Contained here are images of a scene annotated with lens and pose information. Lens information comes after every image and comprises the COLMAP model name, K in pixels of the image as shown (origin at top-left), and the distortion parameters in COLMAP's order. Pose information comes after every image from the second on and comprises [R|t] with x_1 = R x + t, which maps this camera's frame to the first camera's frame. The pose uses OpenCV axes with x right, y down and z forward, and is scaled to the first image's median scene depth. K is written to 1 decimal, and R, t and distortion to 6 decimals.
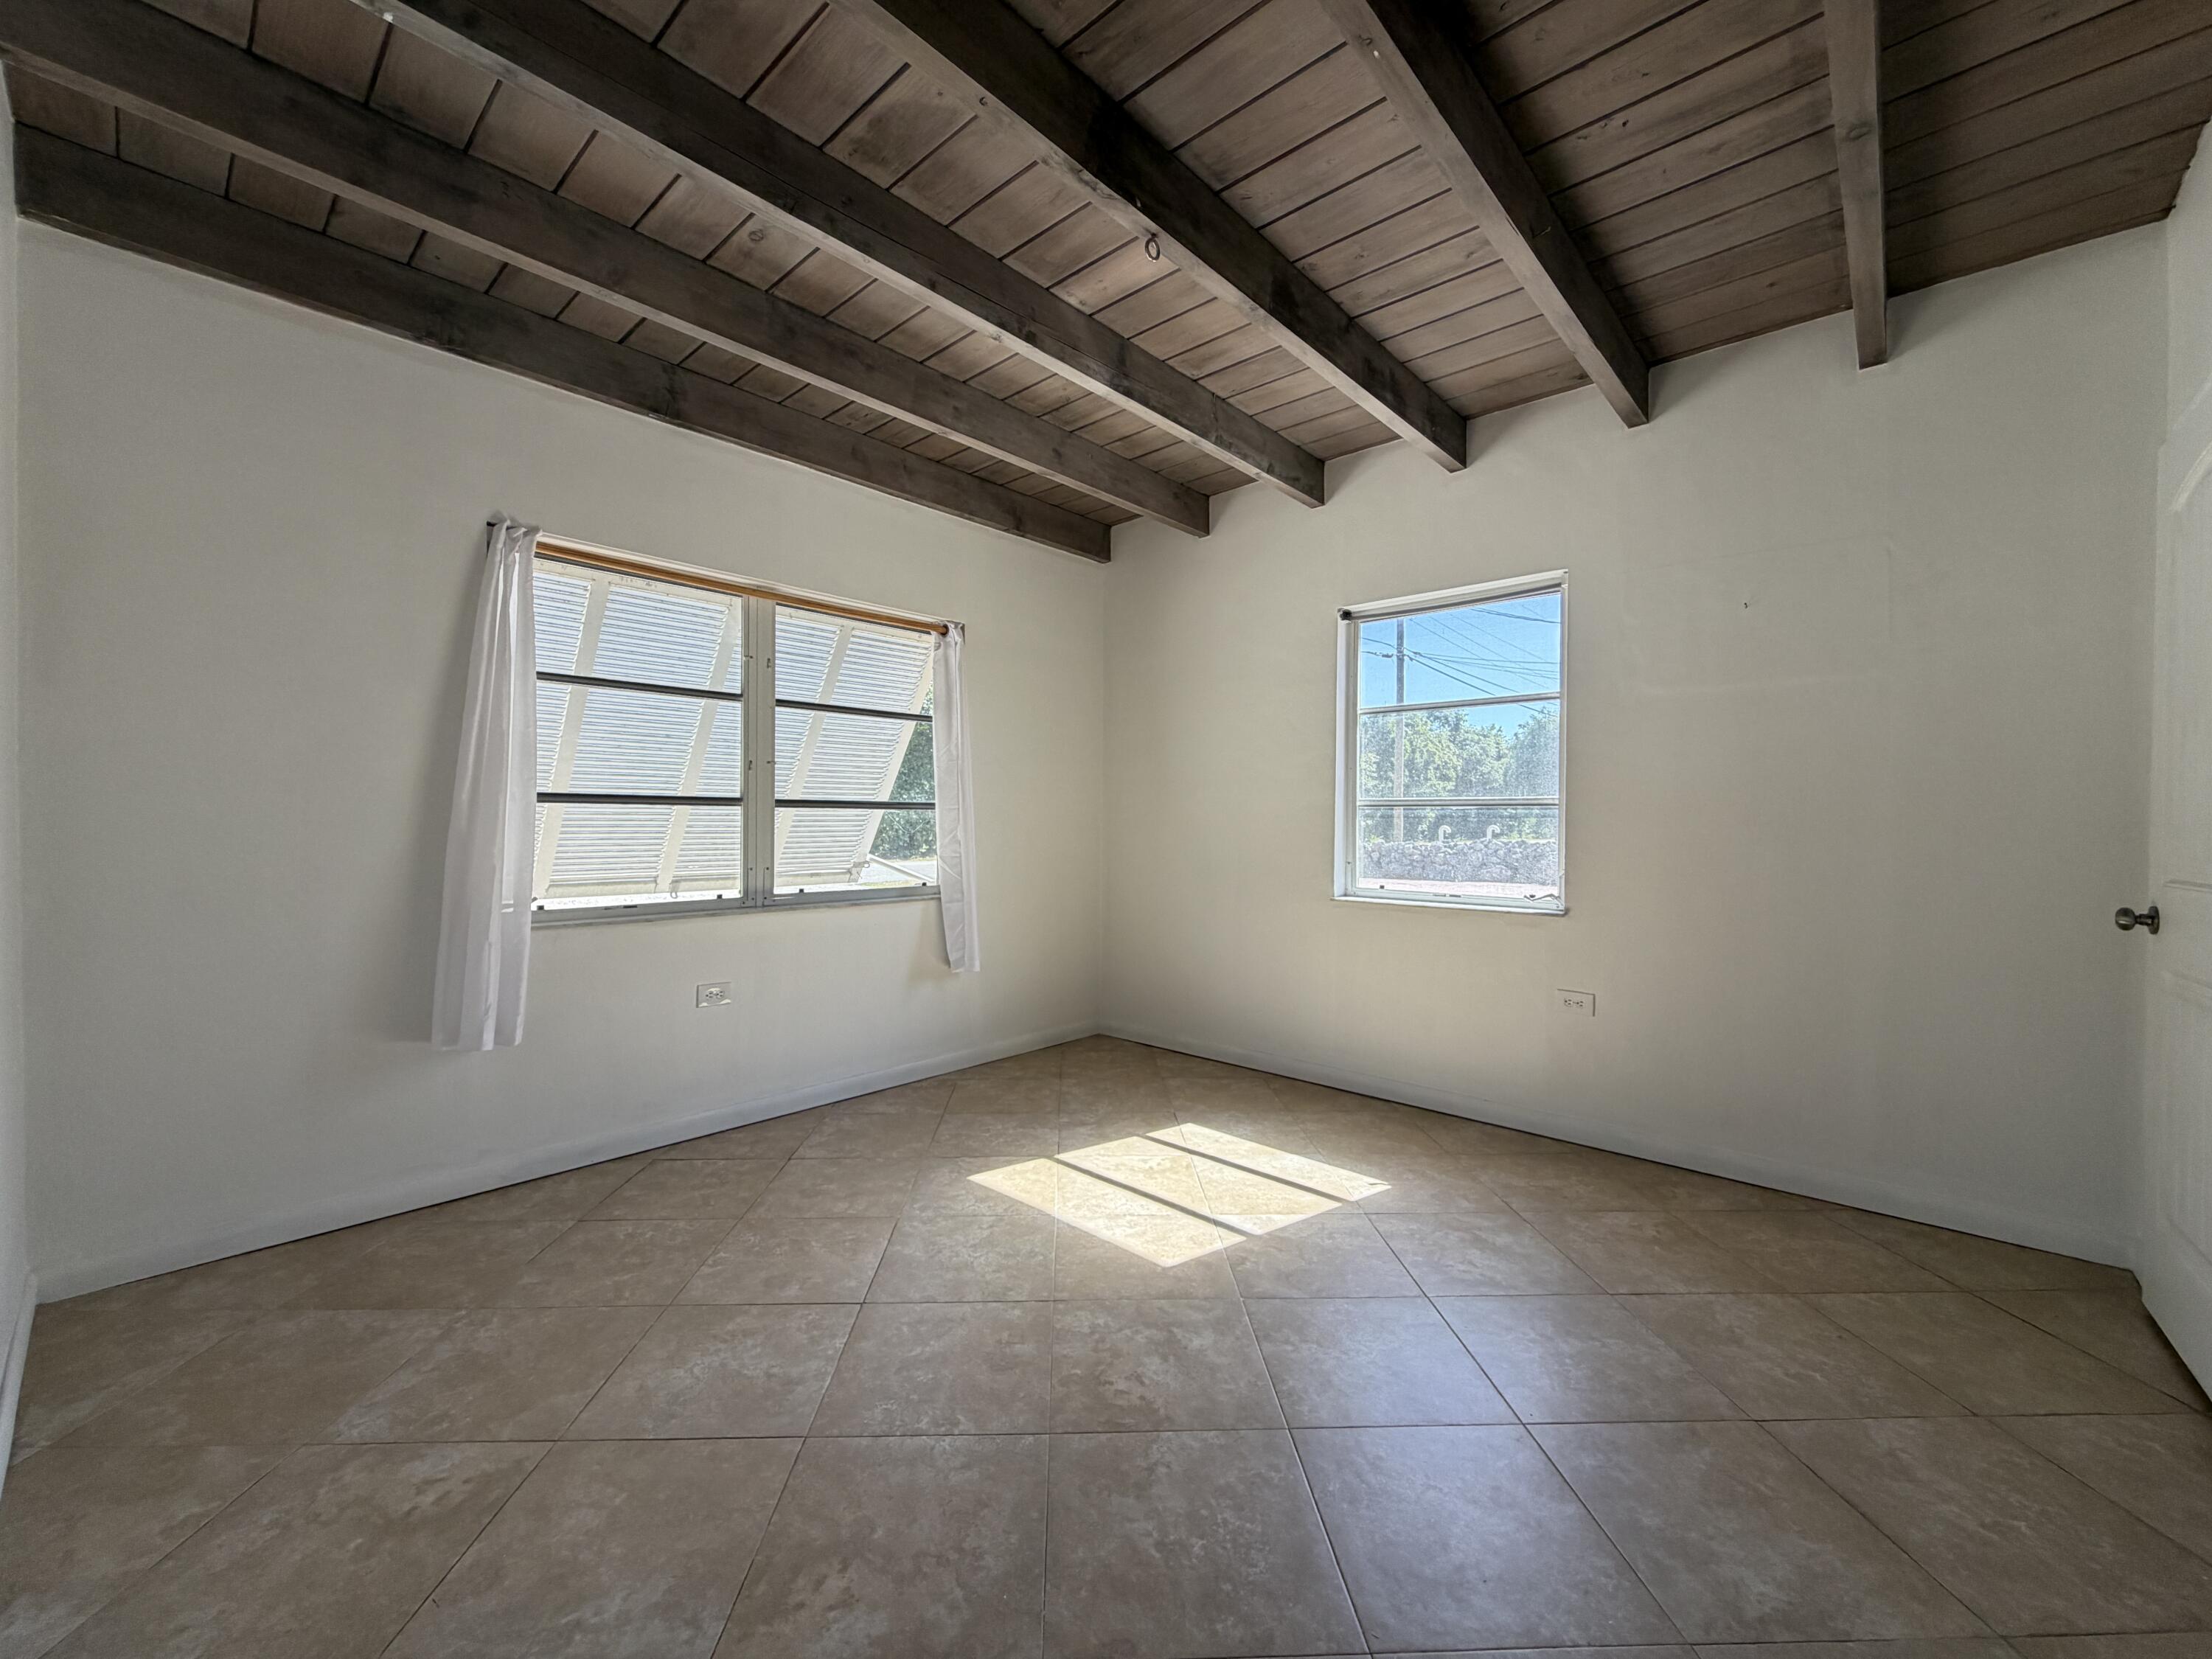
lens RADIAL K [[885.1, 0, 1106.5], [0, 885.1, 825.5], [0, 0, 1]] dist [-0.000676, 0.000014]
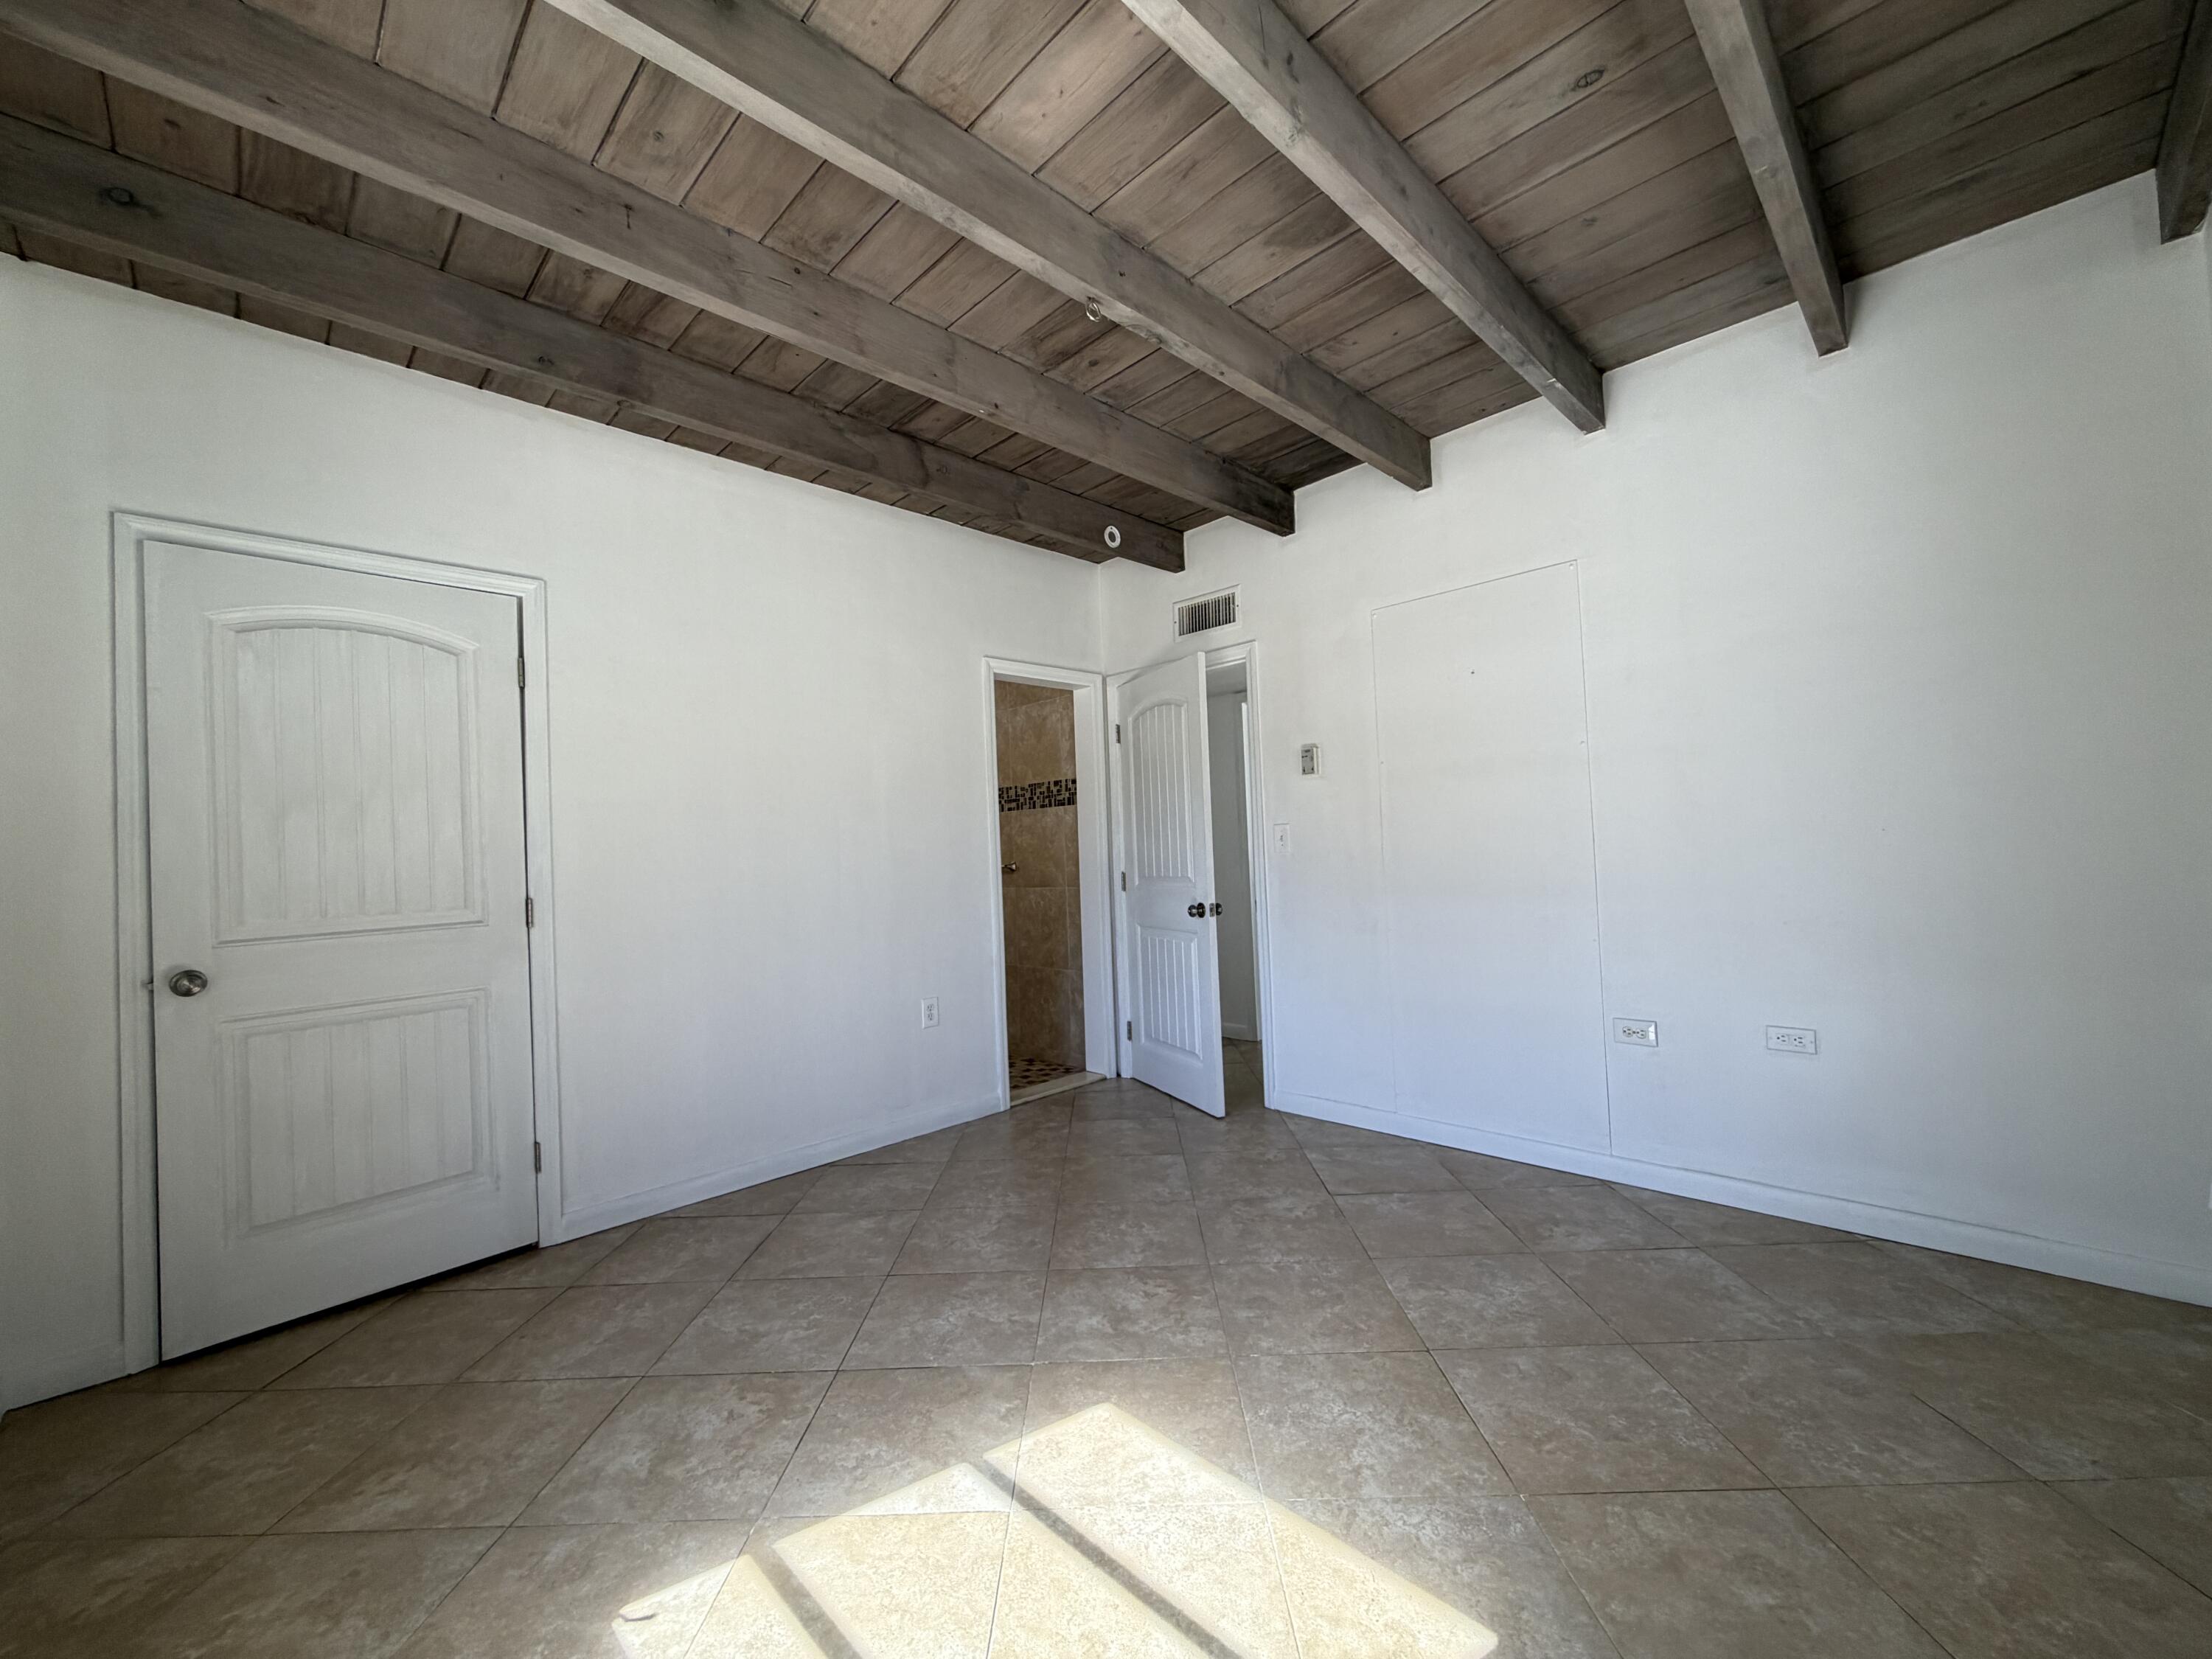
lens RADIAL K [[885.1, 0, 1106.3], [0, 885.1, 829.3], [0, 0, 1]] dist [-0.000676, 0.000014]
pose [[-0.998037, 0.035767, 0.051416, 0.005471], [0.034964, 0.999253, -0.016436, -0.024124], [-0.051965, -0.014606, -0.998542, 2.031725]]
